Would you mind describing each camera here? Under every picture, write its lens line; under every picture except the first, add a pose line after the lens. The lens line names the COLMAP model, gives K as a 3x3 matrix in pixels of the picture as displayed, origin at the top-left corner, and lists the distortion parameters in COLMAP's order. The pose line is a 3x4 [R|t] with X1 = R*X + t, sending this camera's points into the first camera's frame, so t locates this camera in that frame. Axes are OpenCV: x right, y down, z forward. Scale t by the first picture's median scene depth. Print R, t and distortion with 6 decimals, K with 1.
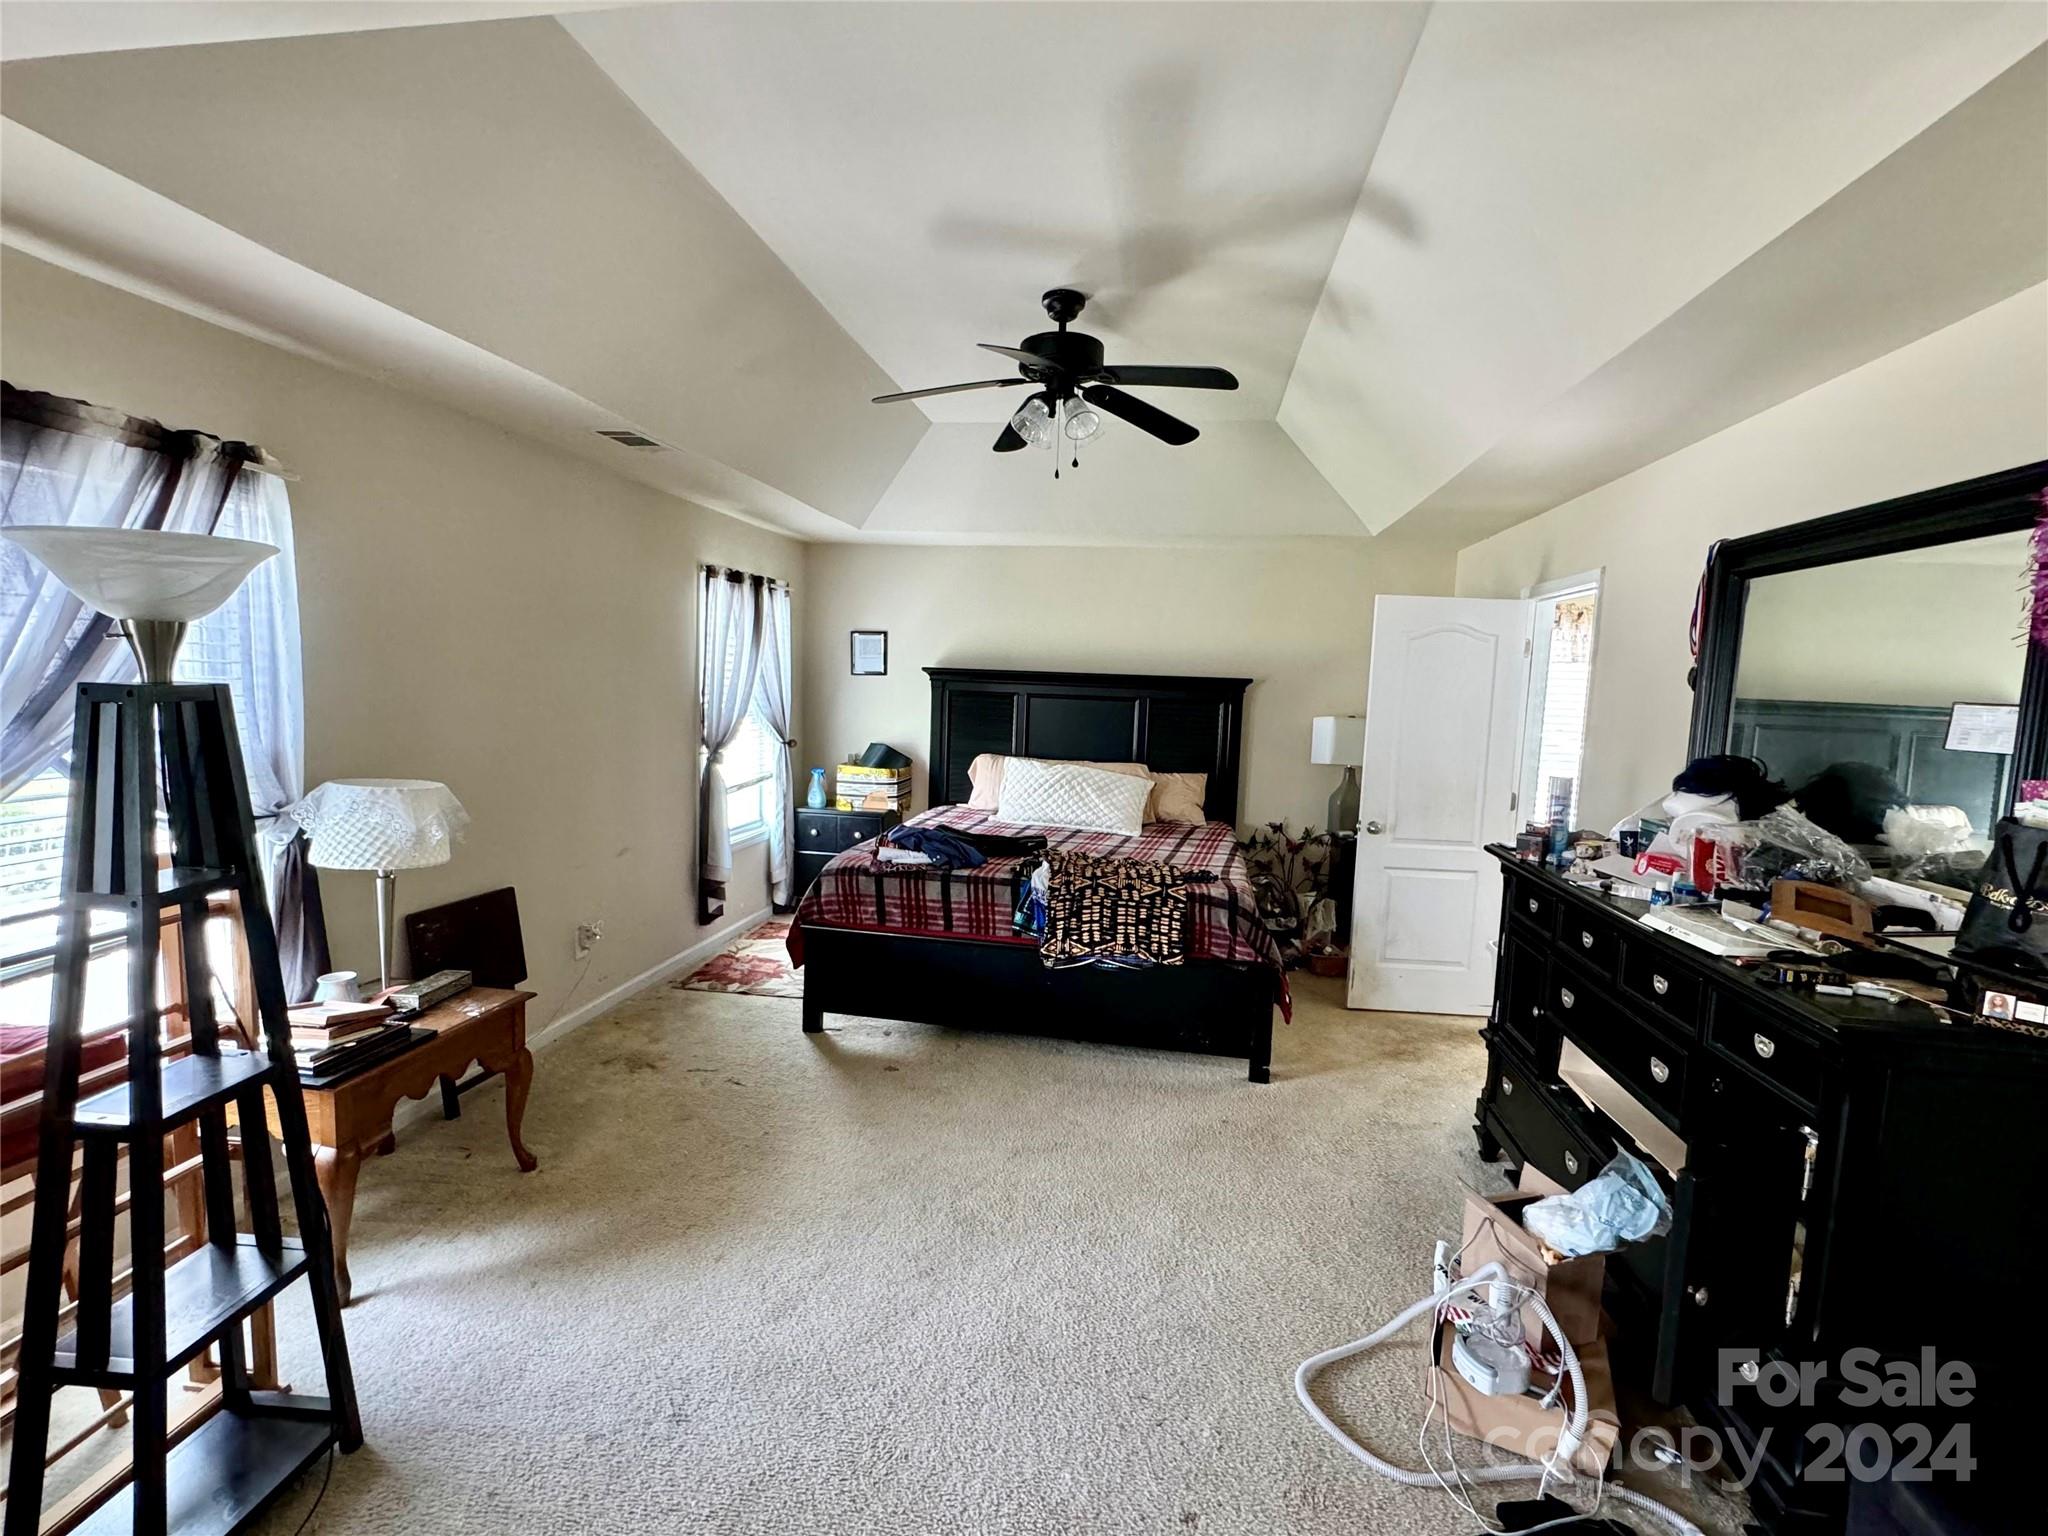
lens RADIAL K [[914.4, 0, 1026.5], [0, 914.4, 768.6], [0, 0, 1]] dist [0.004457, 0.000351]
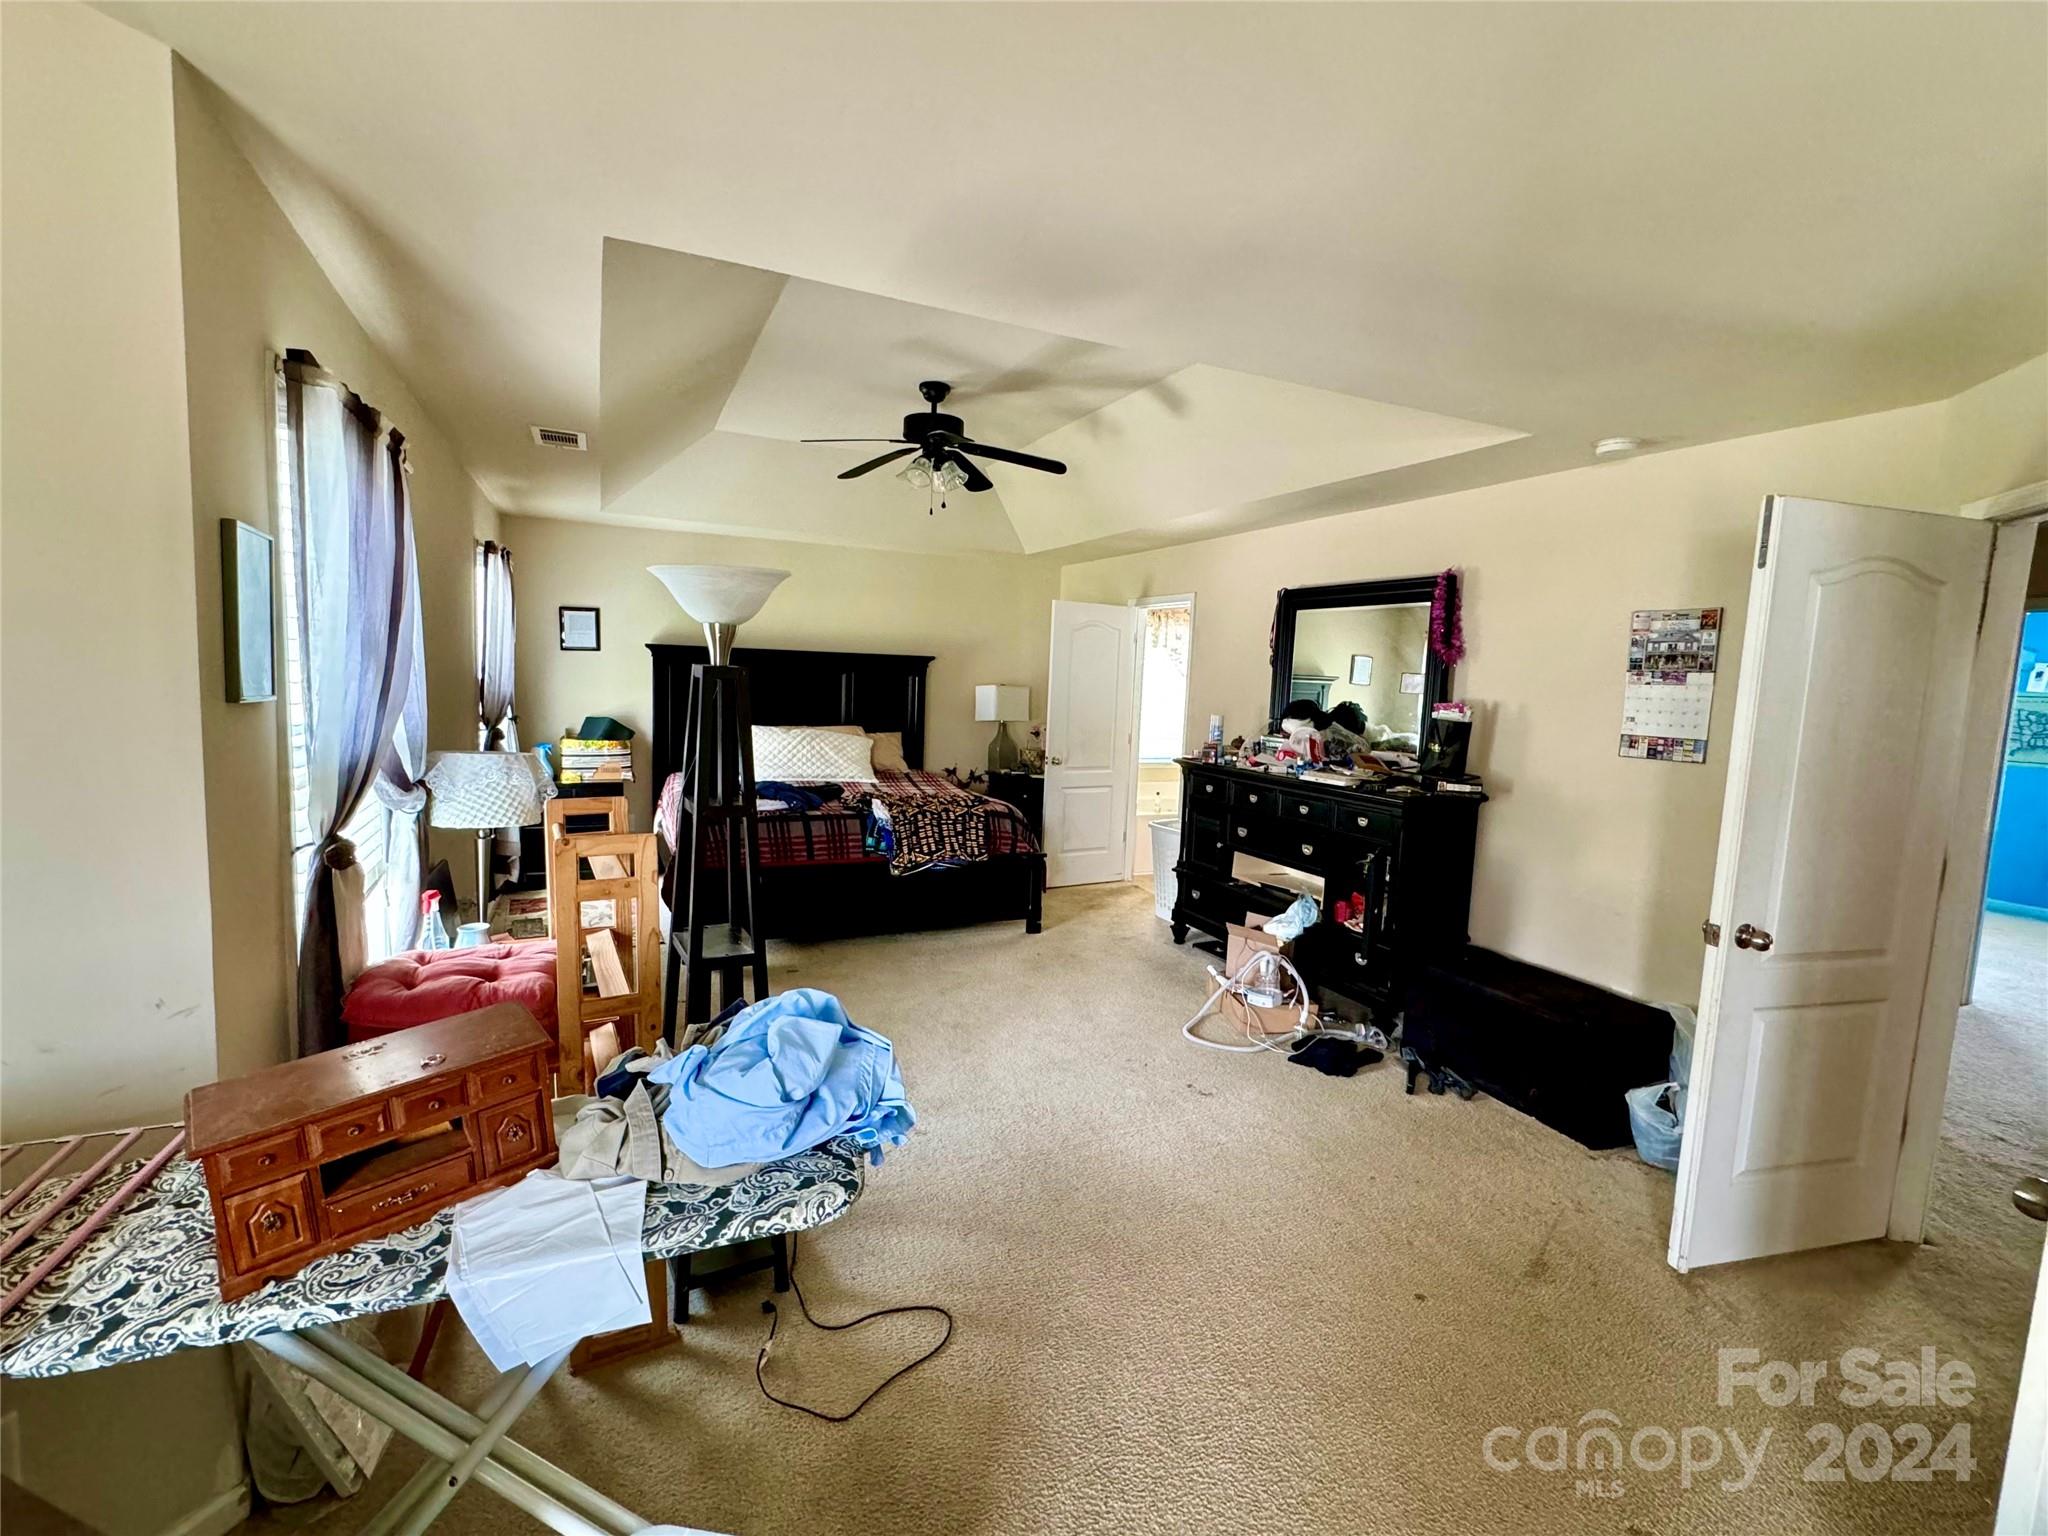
lens RADIAL K [[914.4, 0, 1026.5], [0, 914.4, 768.6], [0, 0, 1]] dist [0.004457, 0.000351]
pose [[0.829707, -0.064641, 0.554443, -0.550722], [0.047667, 0.997849, 0.045005, 0.011409], [-0.556160, -0.010912, 0.831004, -0.209831]]
